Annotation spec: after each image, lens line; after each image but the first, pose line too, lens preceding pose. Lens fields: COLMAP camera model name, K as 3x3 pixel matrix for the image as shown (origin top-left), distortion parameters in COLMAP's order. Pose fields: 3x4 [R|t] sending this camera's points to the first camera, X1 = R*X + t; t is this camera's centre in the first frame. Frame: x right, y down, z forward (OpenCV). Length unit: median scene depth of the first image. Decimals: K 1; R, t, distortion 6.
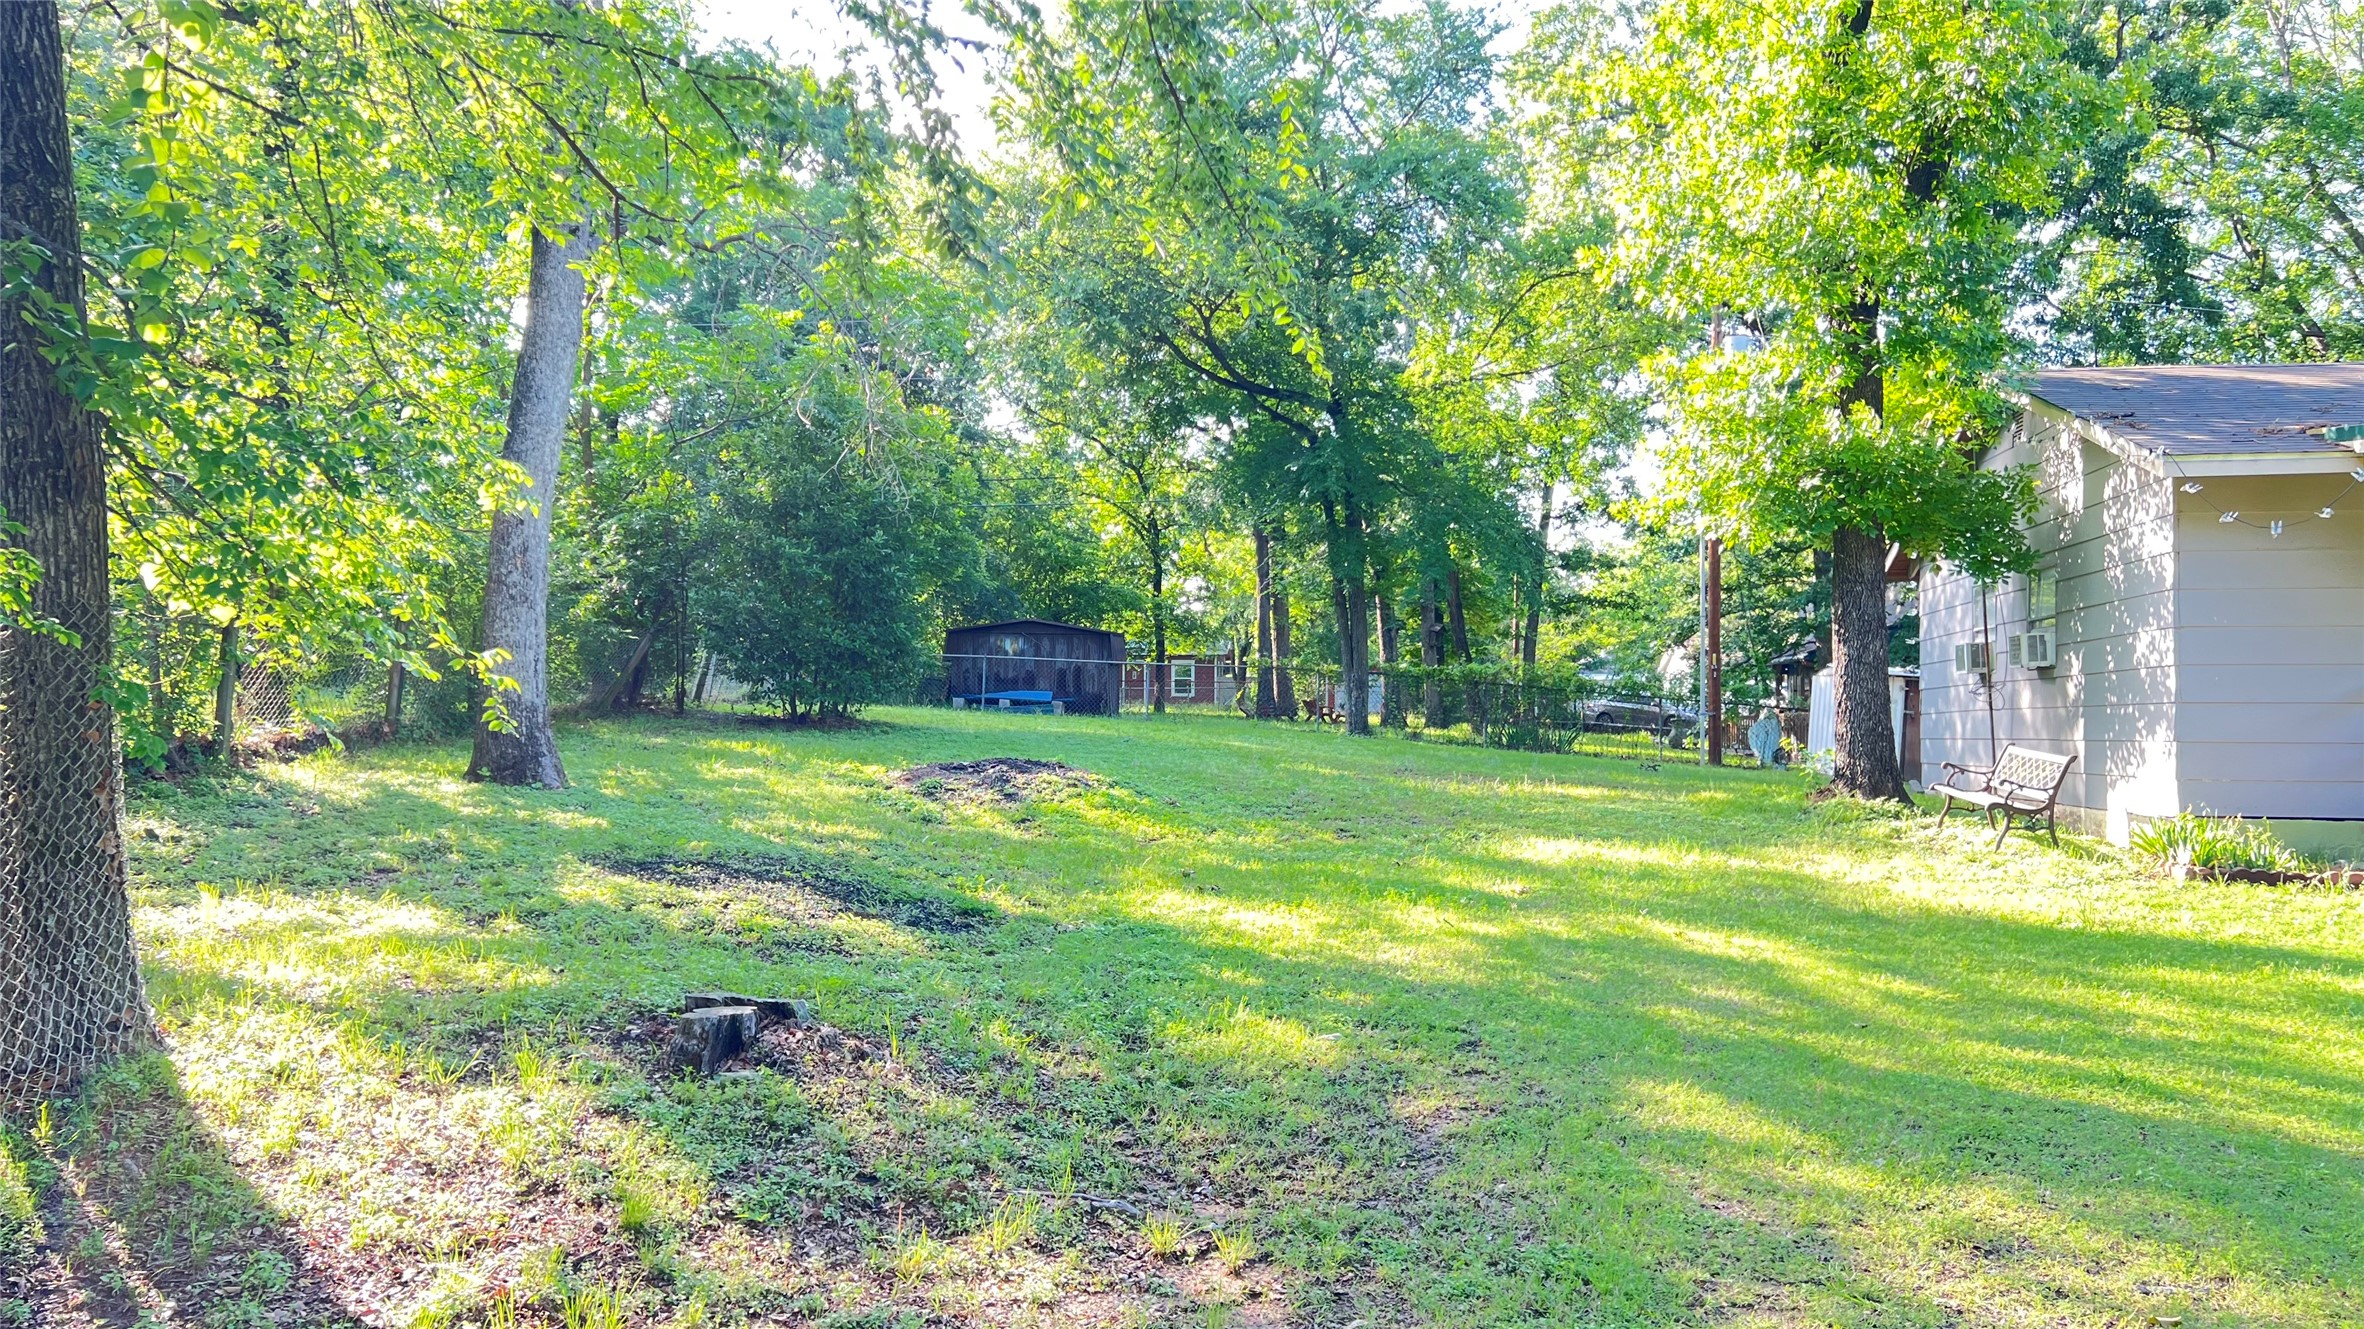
lens RADIAL K [[1778.0, 0, 1178.8], [0, 1778.0, 684.6], [0, 0, 1]] dist [0.063551, -0.097201]
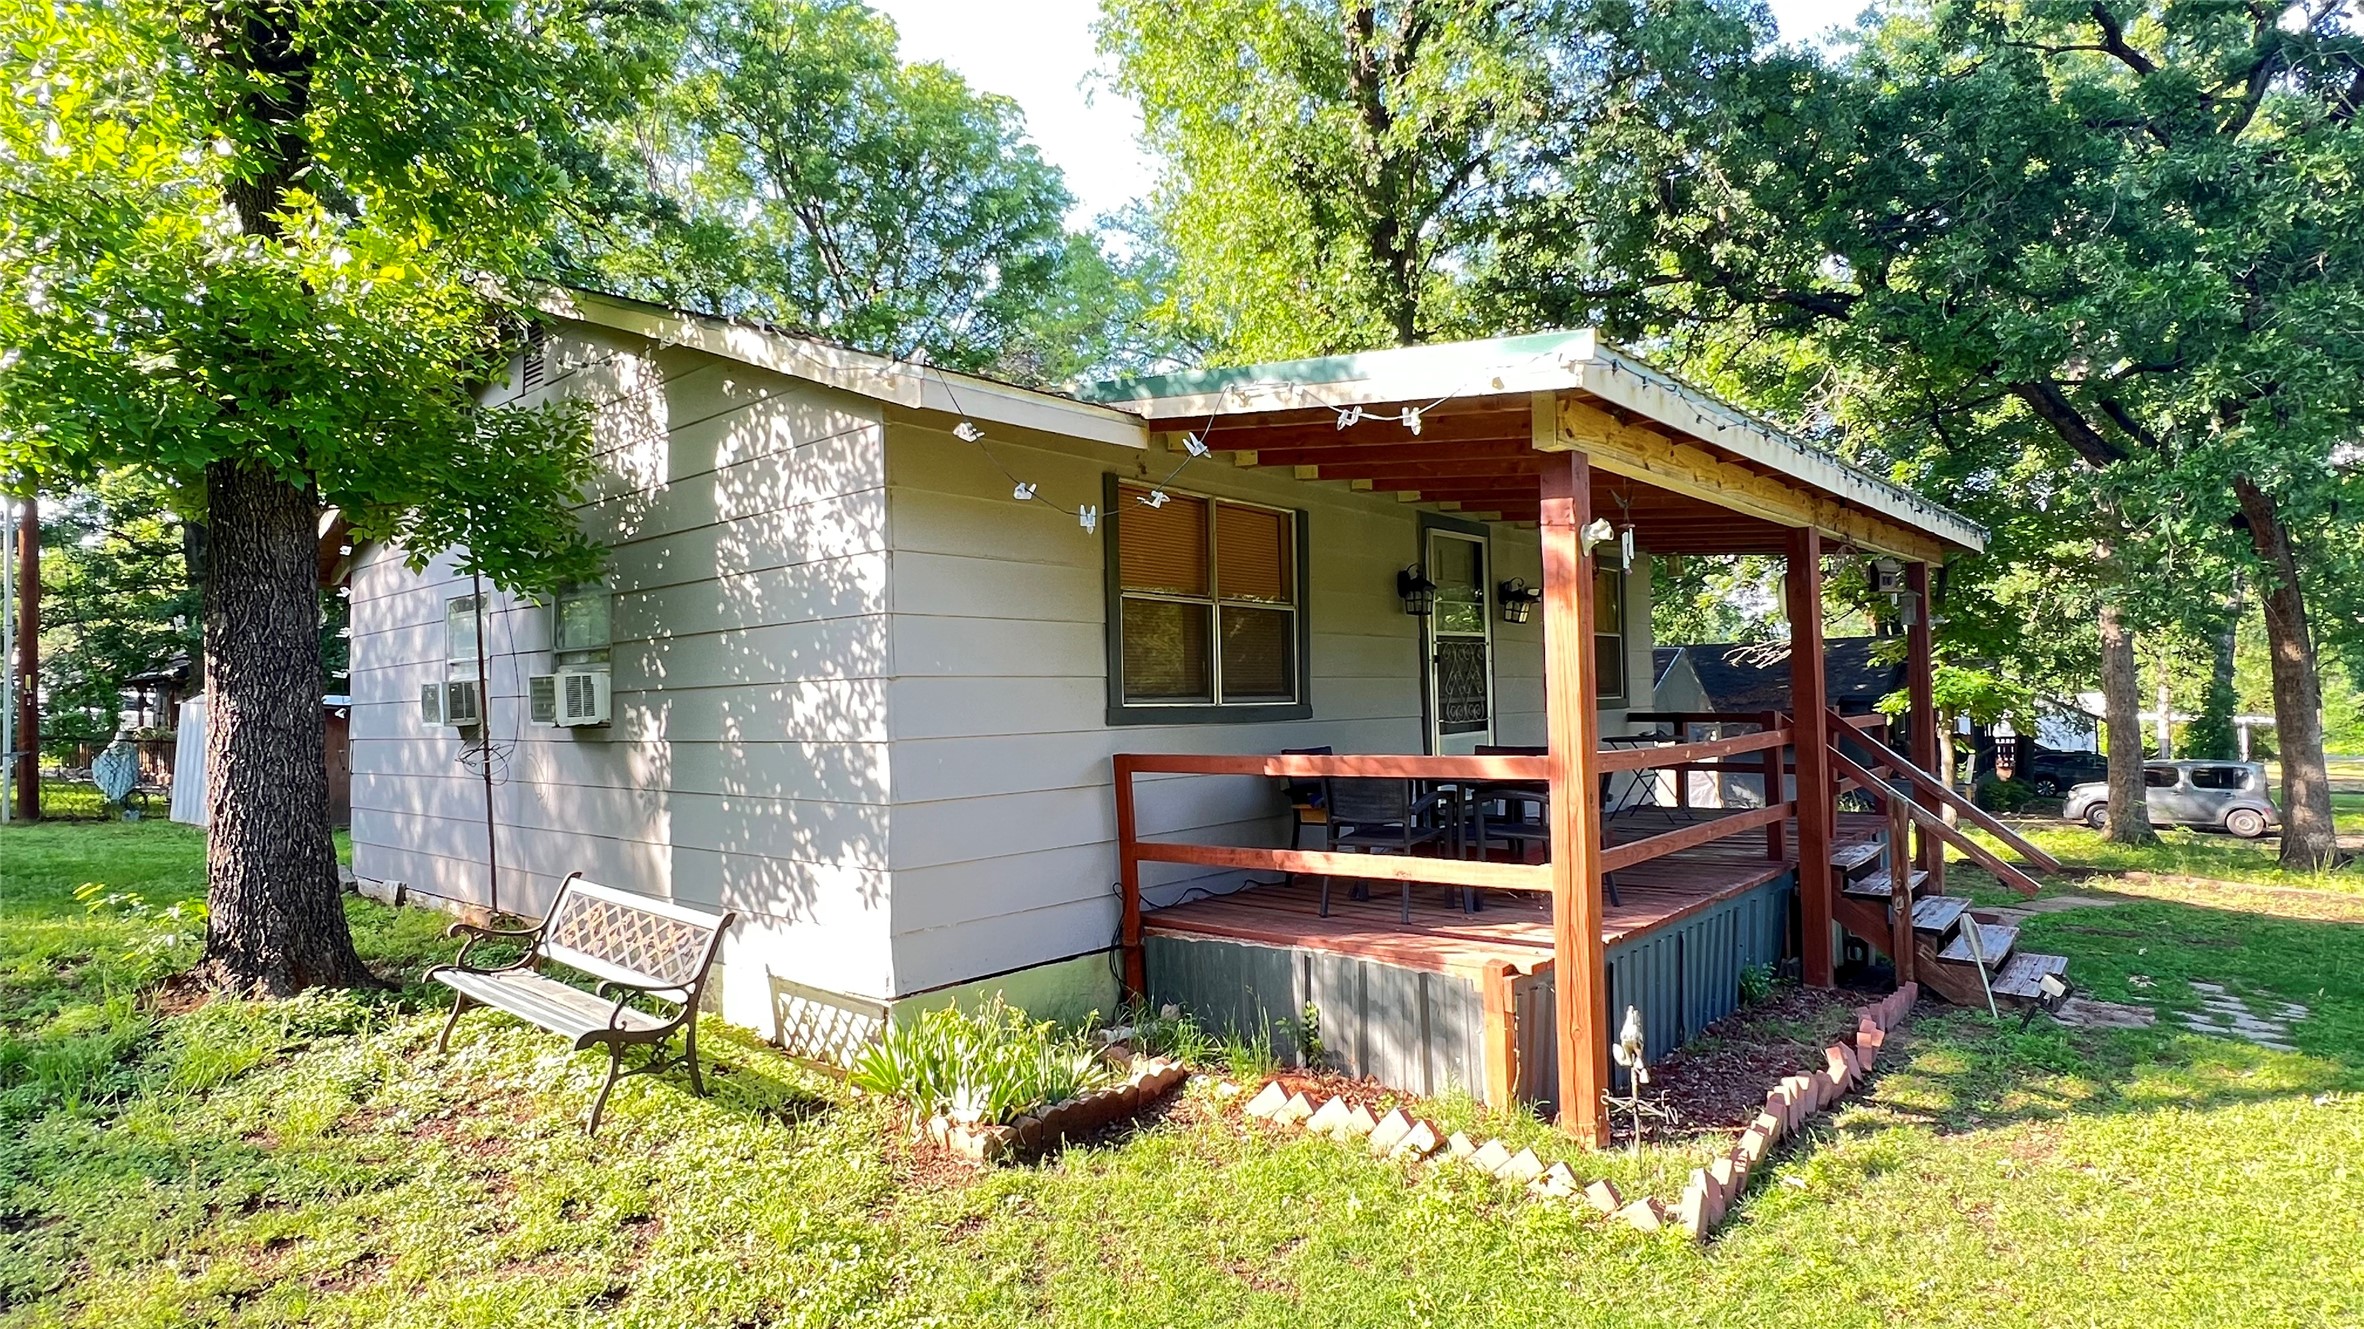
lens RADIAL K [[1220.8, 0, 1180.4], [0, 1220.8, 679.7], [0, 0, 1]] dist [-0.014674, 0.001047]
pose [[0.518342, 0.008305, 0.855133, 0.218500], [-0.003918, 0.999965, -0.007336, -0.024493], [-0.855164, 0.000453, 0.518357, 0.593723]]
